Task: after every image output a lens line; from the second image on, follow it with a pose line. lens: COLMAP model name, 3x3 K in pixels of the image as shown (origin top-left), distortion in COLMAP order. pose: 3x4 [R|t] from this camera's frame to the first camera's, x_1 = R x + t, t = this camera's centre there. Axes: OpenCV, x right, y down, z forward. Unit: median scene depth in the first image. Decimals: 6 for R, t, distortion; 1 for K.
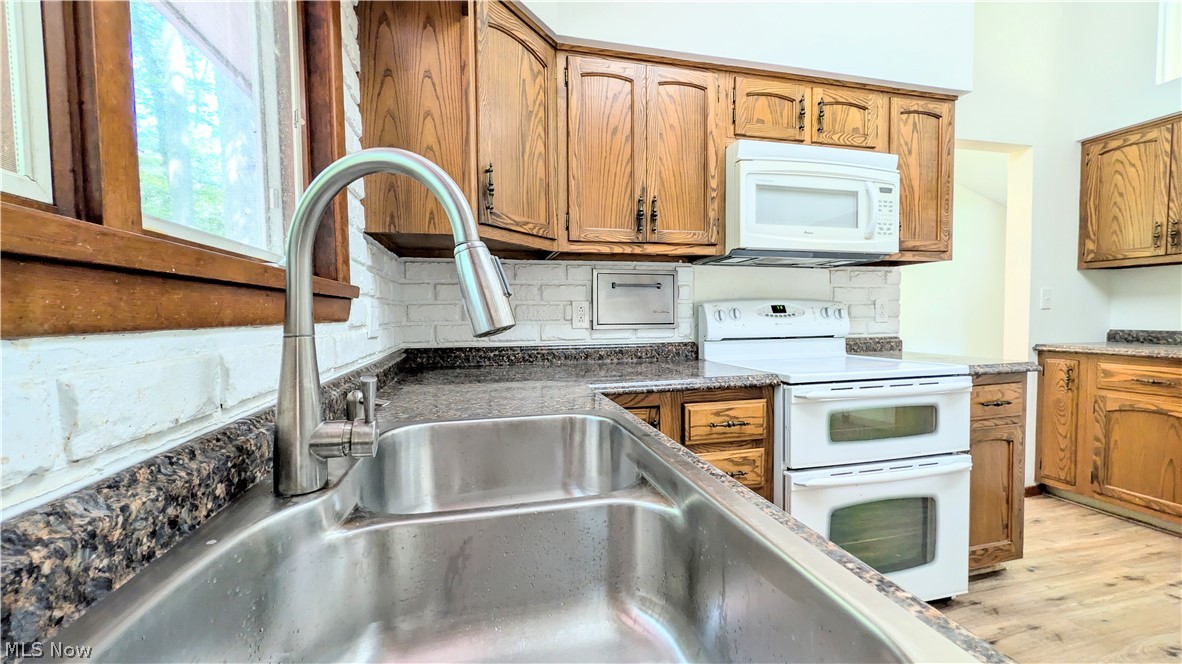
lens RADIAL K [[457.1, 0, 589.9], [0, 457.1, 331.6], [0, 0, 1]] dist [-0.000638, -0.000052]
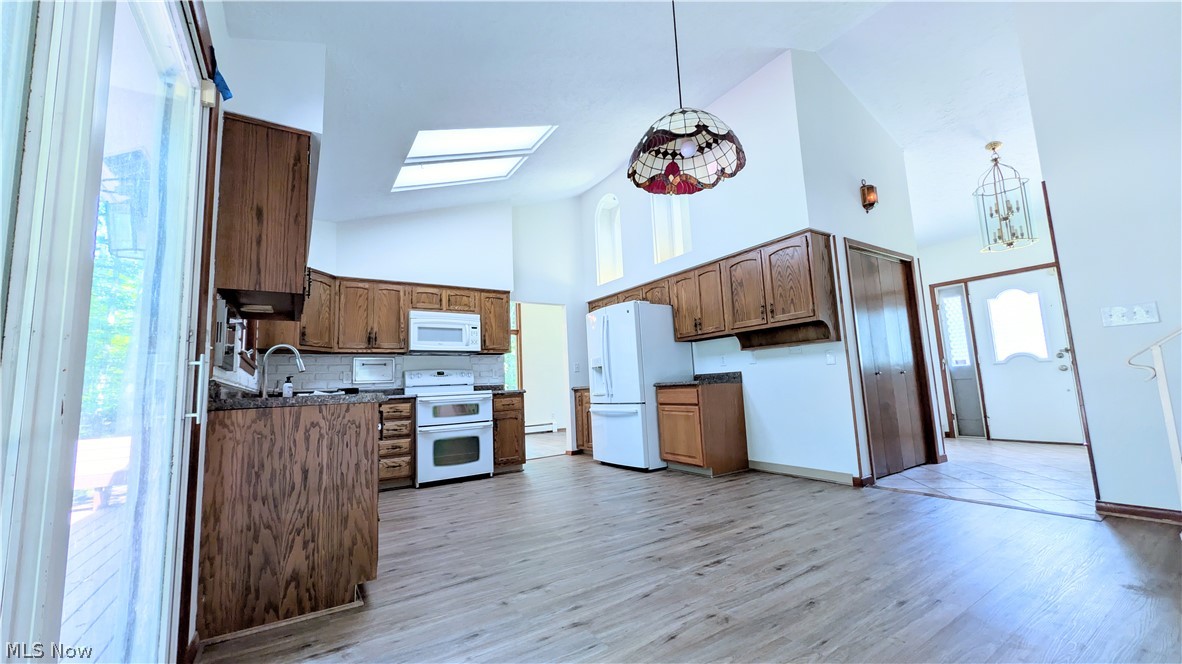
lens RADIAL K [[457.1, 0, 587.7], [0, 457.1, 334.3], [0, 0, 1]] dist [-0.000638, -0.000052]
pose [[0.946569, 0.005993, 0.322446, 0.436975], [0.047878, 0.986137, -0.158878, 0.199873], [-0.318928, 0.165827, 0.933159, -1.826713]]
